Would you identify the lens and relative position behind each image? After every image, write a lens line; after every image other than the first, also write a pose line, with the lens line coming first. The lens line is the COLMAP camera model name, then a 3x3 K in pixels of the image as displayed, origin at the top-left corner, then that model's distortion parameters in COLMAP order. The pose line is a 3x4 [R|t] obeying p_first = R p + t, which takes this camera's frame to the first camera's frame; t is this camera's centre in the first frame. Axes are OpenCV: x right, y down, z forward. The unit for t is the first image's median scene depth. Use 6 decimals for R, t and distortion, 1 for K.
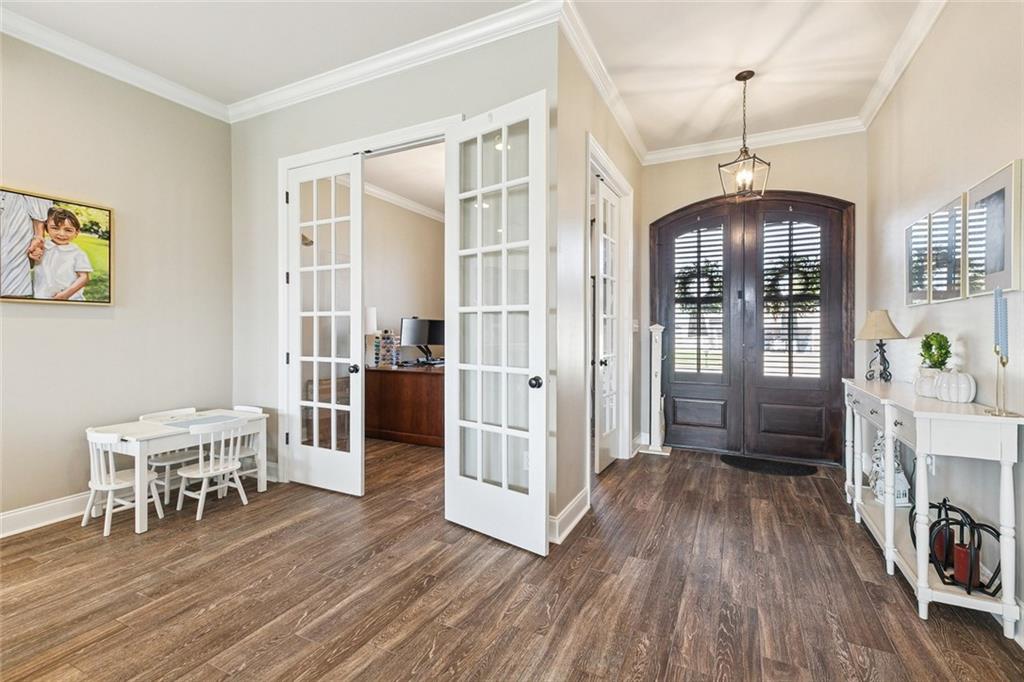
lens RADIAL K [[461.1, 0, 507.8], [0, 461.1, 334.0], [0, 0, 1]] dist [0.004213, -0.000468]
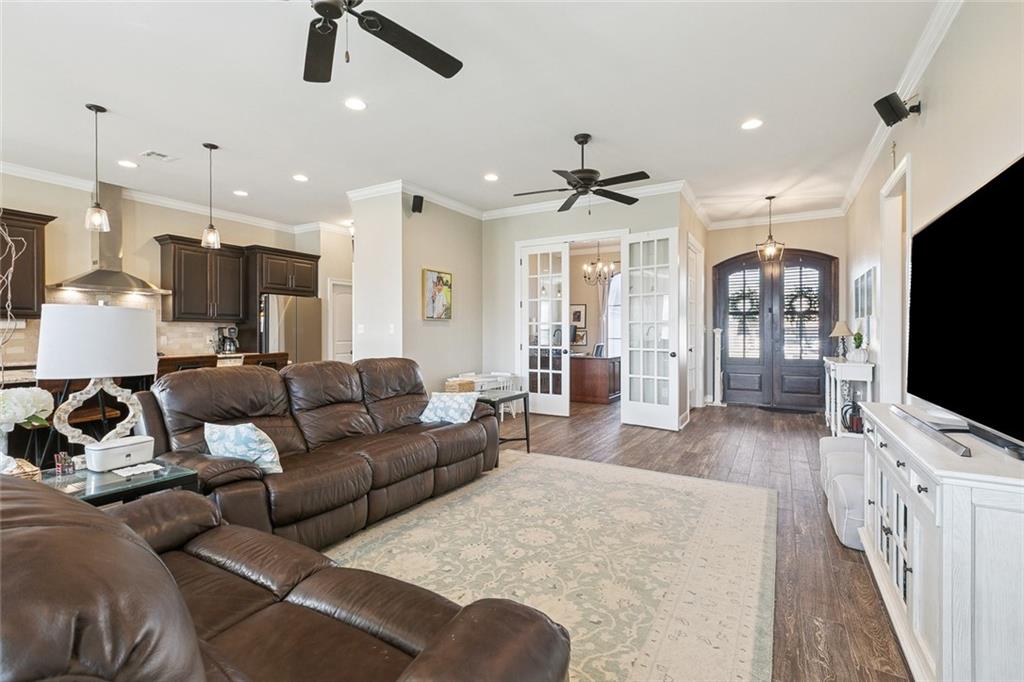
lens RADIAL K [[461.1, 0, 507.2], [0, 461.1, 334.5], [0, 0, 1]] dist [0.004213, -0.000468]
pose [[0.997632, -0.001502, -0.068762, -0.401283], [0.001305, 0.999995, -0.002906, 0.007027], [0.068766, 0.002810, 0.997629, -0.888095]]
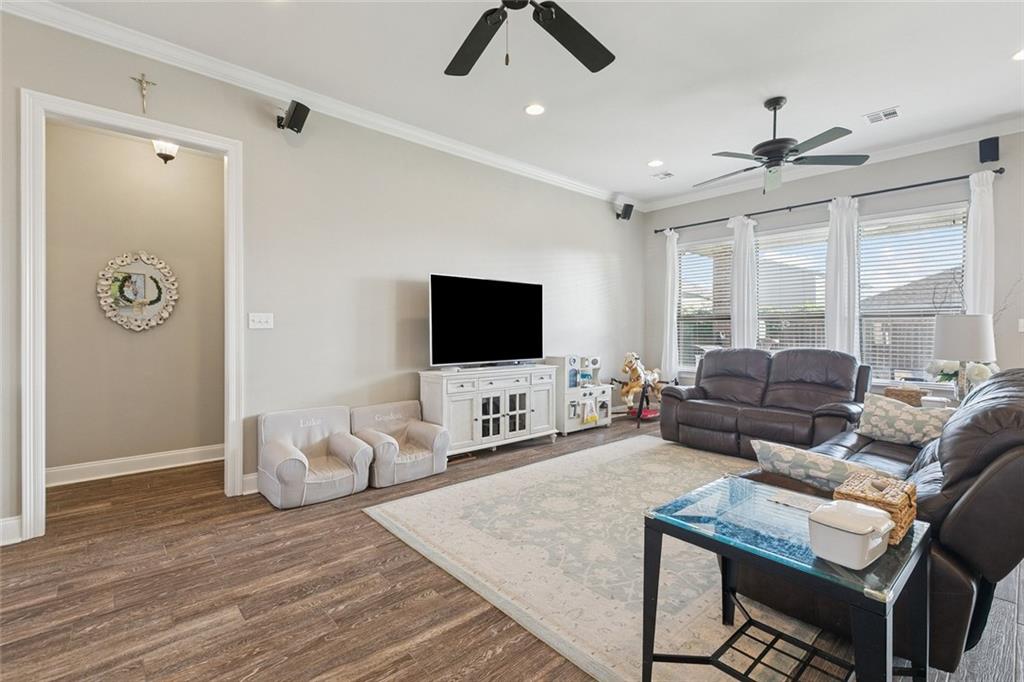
lens RADIAL K [[461.1, 0, 510.9], [0, 461.1, 335.0], [0, 0, 1]] dist [0.004213, -0.000468]
pose [[-0.931228, -0.006938, 0.364370, -0.465611], [-0.000331, 0.999834, 0.018191, -0.004868], [-0.364436, 0.016819, -0.931077, 0.787074]]
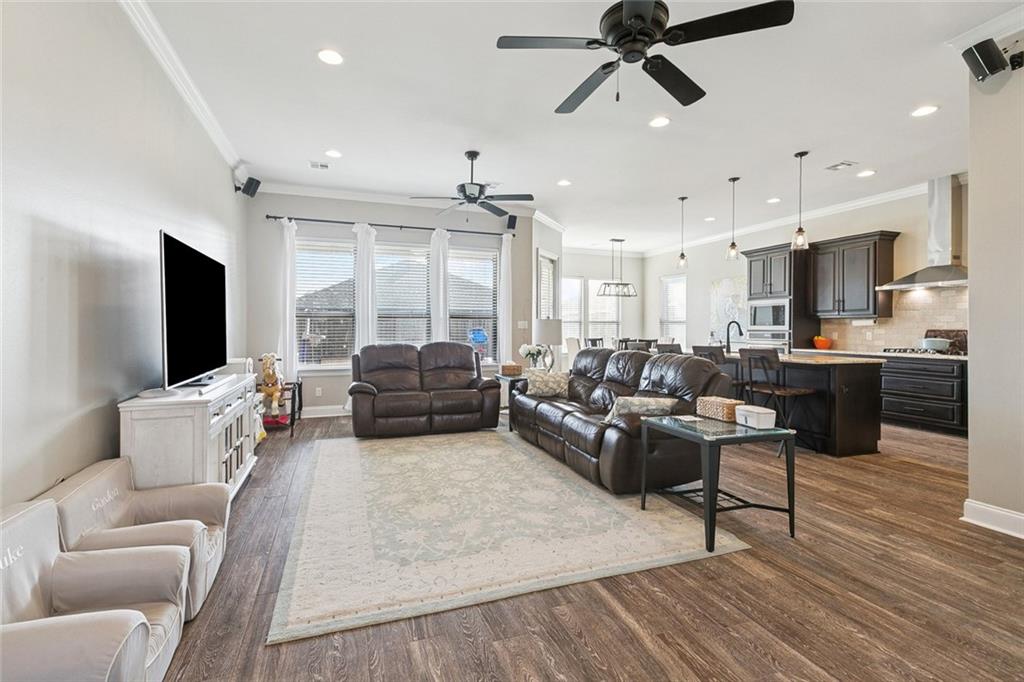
lens RADIAL K [[461.1, 0, 506.6], [0, 461.1, 332.4], [0, 0, 1]] dist [0.004213, -0.000468]
pose [[-0.686122, 0.005077, -0.727469, 0.269036], [-0.008181, 0.999859, 0.014694, -0.004254], [0.727440, 0.016033, -0.685984, 0.613296]]
